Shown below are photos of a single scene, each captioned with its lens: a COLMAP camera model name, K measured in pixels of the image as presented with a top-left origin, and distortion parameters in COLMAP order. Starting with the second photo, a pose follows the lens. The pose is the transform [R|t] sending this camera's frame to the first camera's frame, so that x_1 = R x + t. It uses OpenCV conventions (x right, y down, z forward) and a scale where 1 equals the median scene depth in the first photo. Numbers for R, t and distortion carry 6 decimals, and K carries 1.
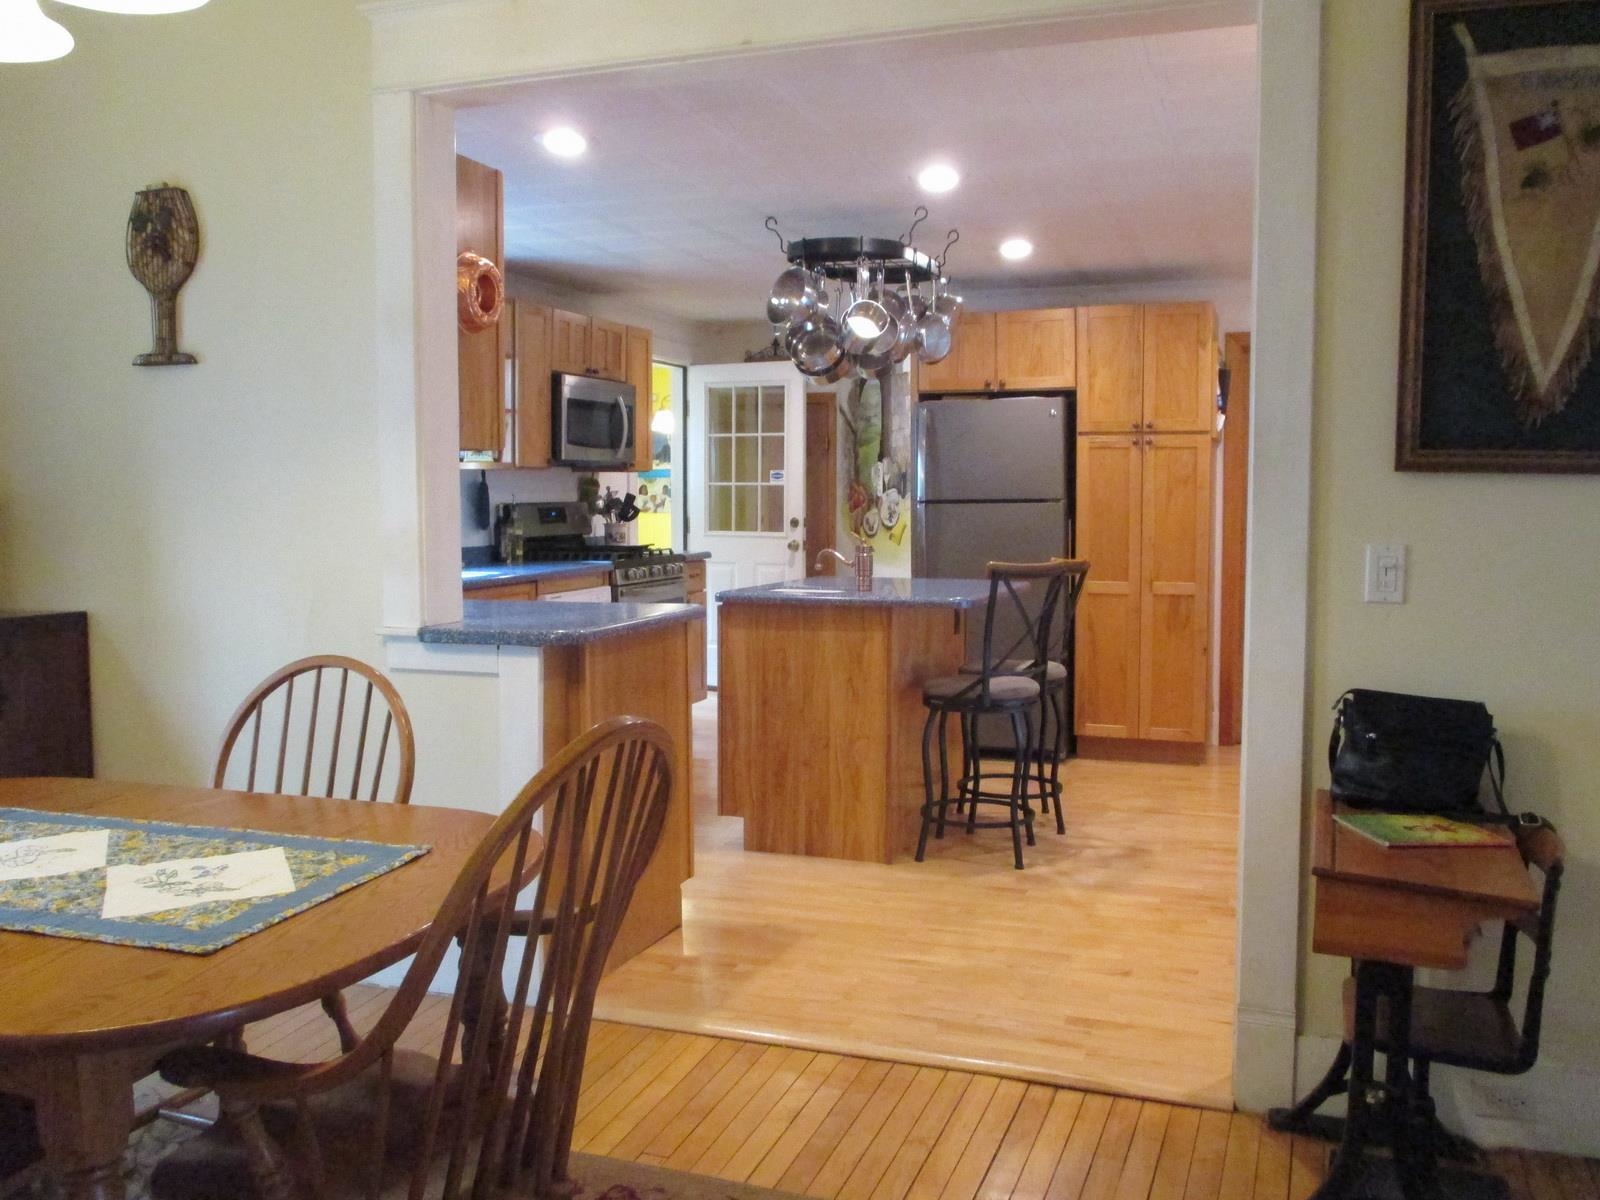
lens RADIAL K [[1440.6, 0, 792.1], [0, 1440.6, 603.5], [0, 0, 1]] dist [-0.020815, 0.004212]
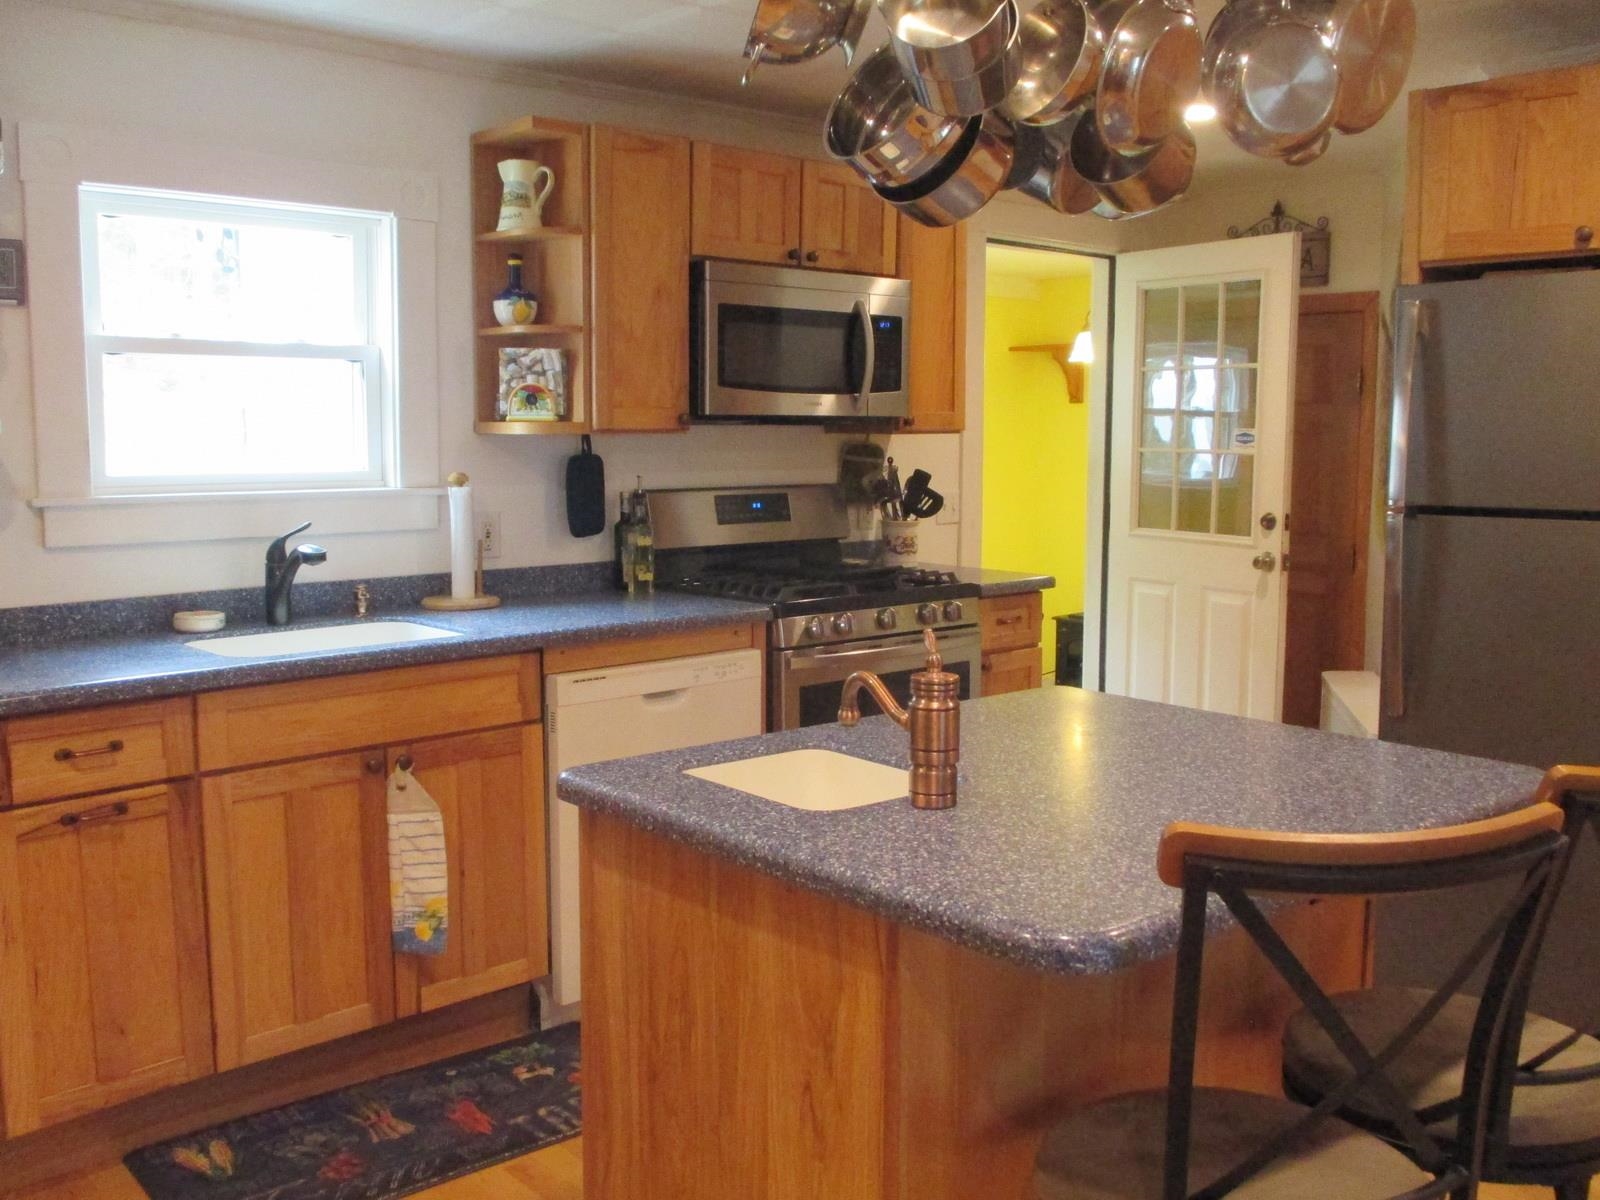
lens RADIAL K [[1440.6, 0, 812.3], [0, 1440.6, 588.1], [0, 0, 1]] dist [-0.020815, 0.004212]
pose [[0.878190, 0.055374, -0.475097, 0.140497], [-0.041060, 0.998337, 0.040462, -0.055816], [0.476547, -0.016026, 0.879003, 0.513451]]
